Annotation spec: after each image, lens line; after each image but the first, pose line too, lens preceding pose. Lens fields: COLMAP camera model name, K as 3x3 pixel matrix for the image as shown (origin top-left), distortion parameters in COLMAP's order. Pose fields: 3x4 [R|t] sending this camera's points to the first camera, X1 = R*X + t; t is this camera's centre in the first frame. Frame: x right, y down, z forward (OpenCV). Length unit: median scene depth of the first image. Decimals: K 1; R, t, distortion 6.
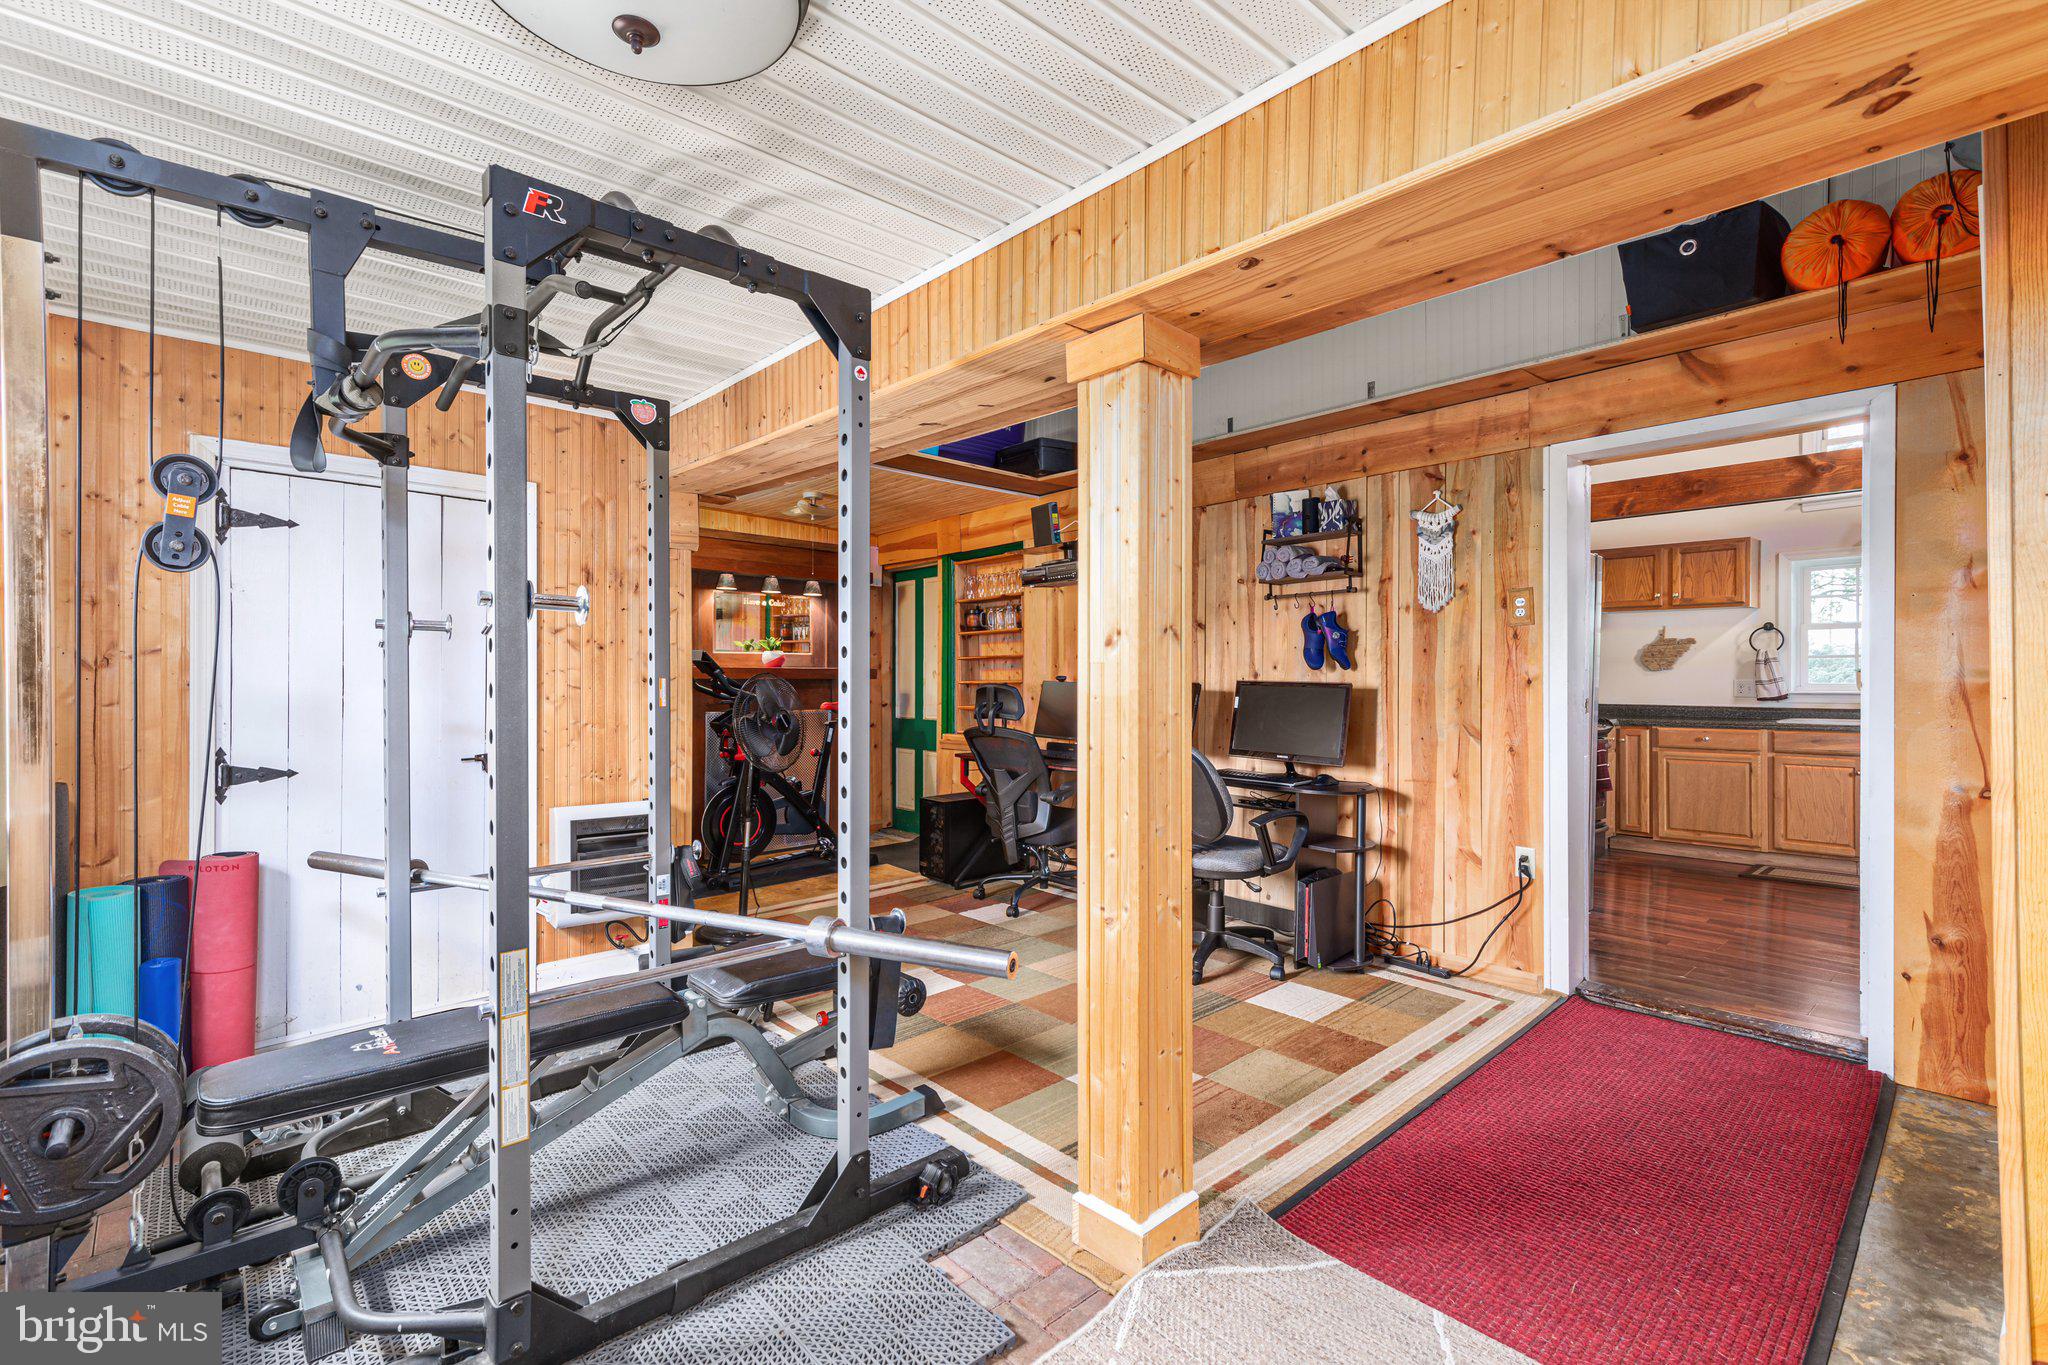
lens RADIAL K [[919.5, 0, 1020.1], [0, 919.5, 682.7], [0, 0, 1]] dist [0.001104, 0.000183]
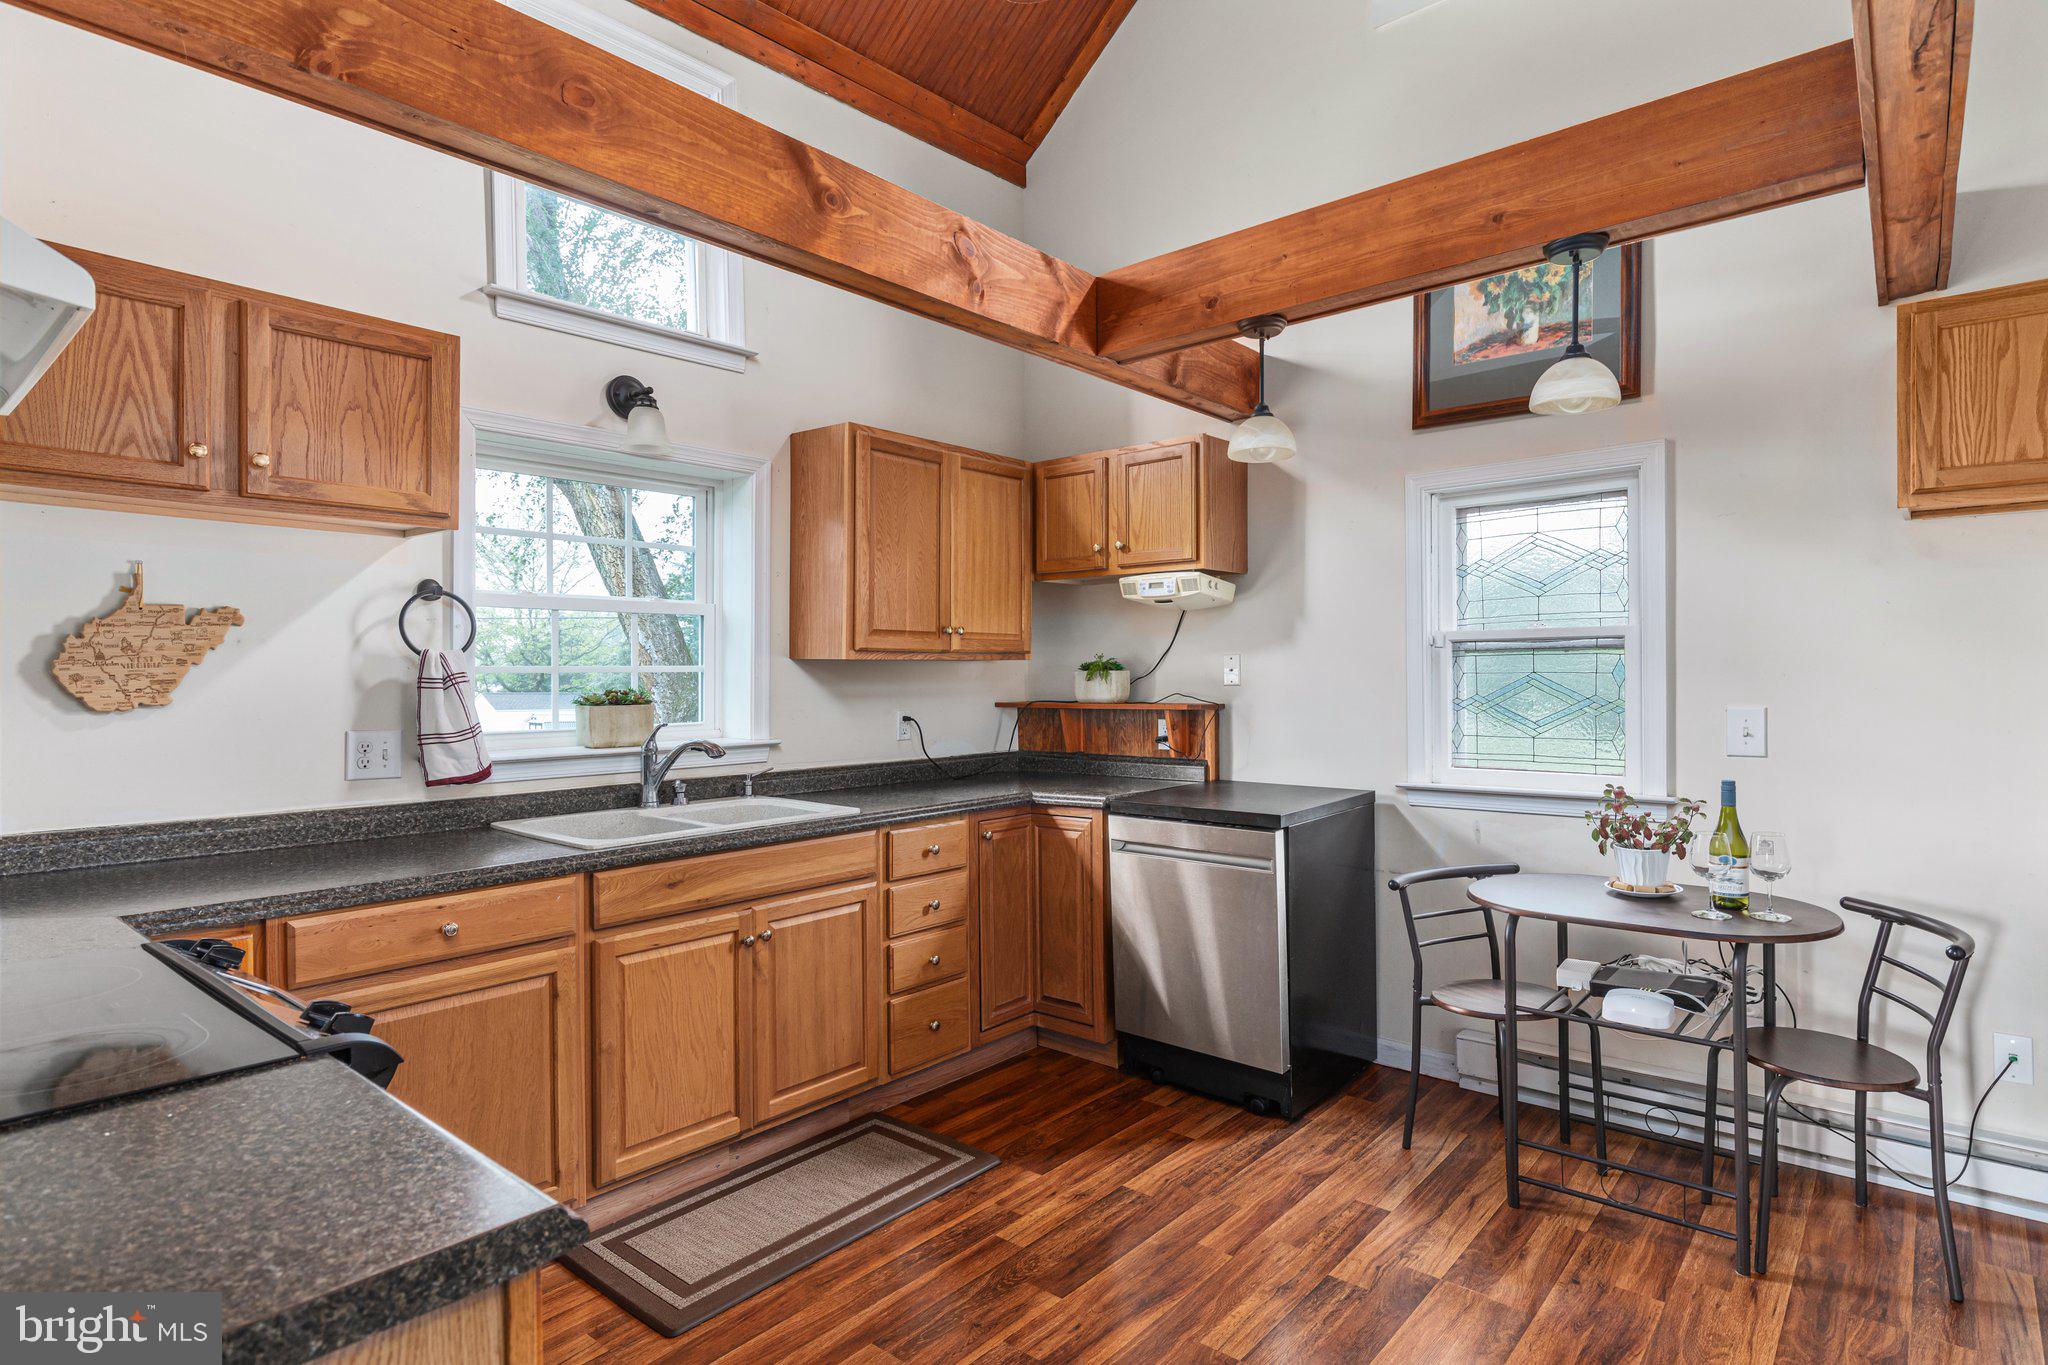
lens RADIAL K [[1072.9, 0, 1032.6], [0, 1072.9, 678.5], [0, 0, 1]] dist [-0.001454, -0.000535]
pose [[-0.127980, -0.005968, 0.991759, 0.342867], [0.006199, 0.999958, 0.006818, -0.026021], [-0.991757, 0.007021, -0.127938, 0.820456]]
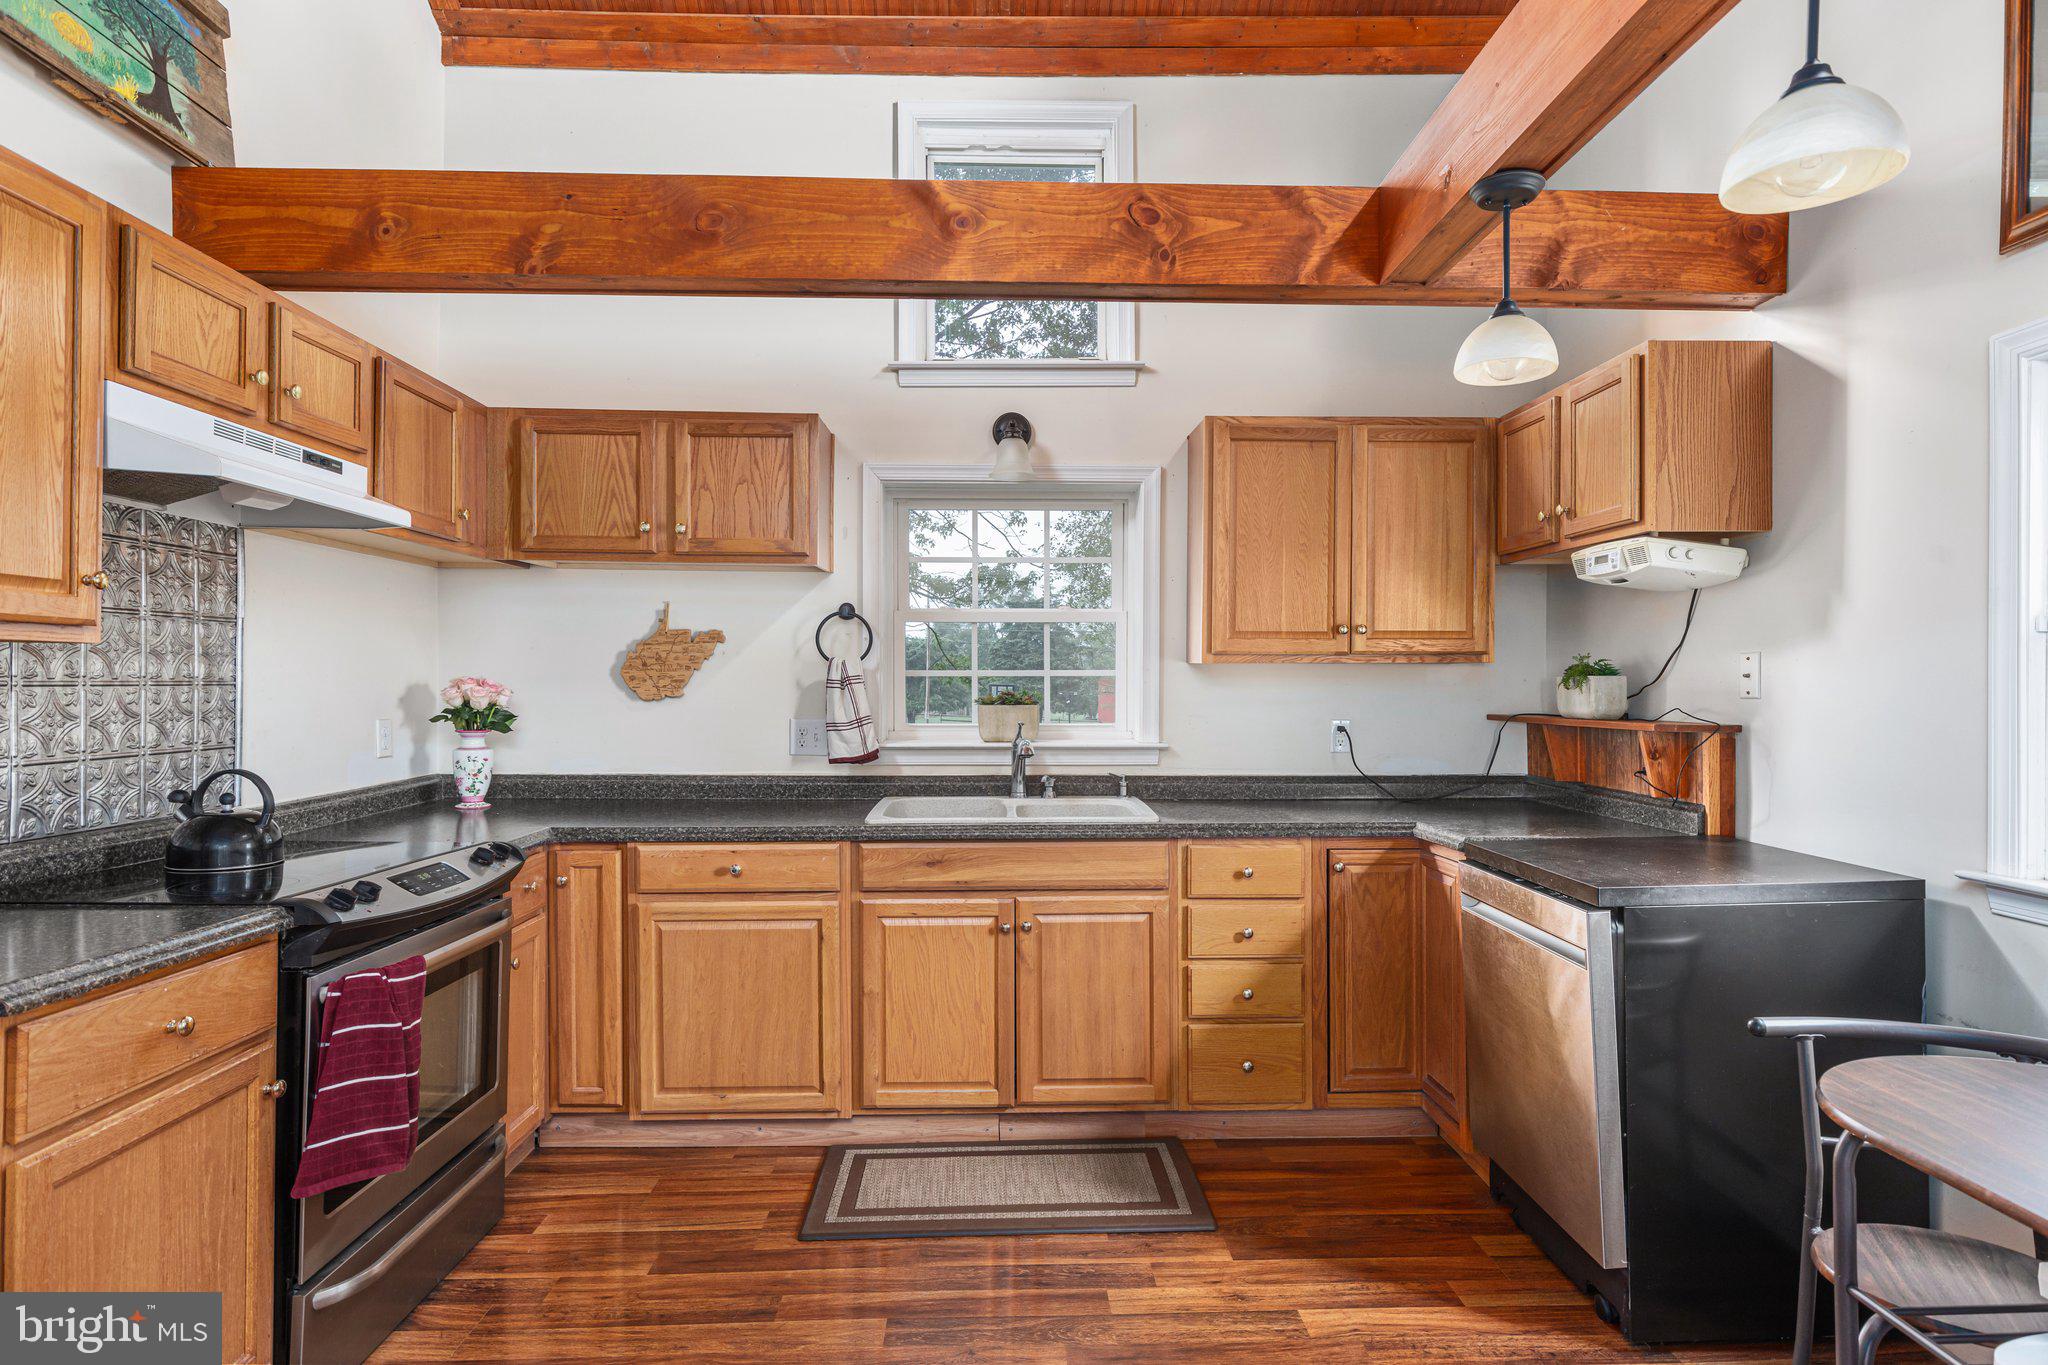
lens RADIAL K [[1066.7, 0, 1021.9], [0, 1066.7, 680.7], [0, 0, 1]] dist [0.001433, -0.002373]
pose [[0.645614, -0.001467, 0.763662, 0.444052], [0.001134, 0.999999, 0.000962, -0.024692], [-0.763663, 0.000245, 0.645615, 0.567889]]
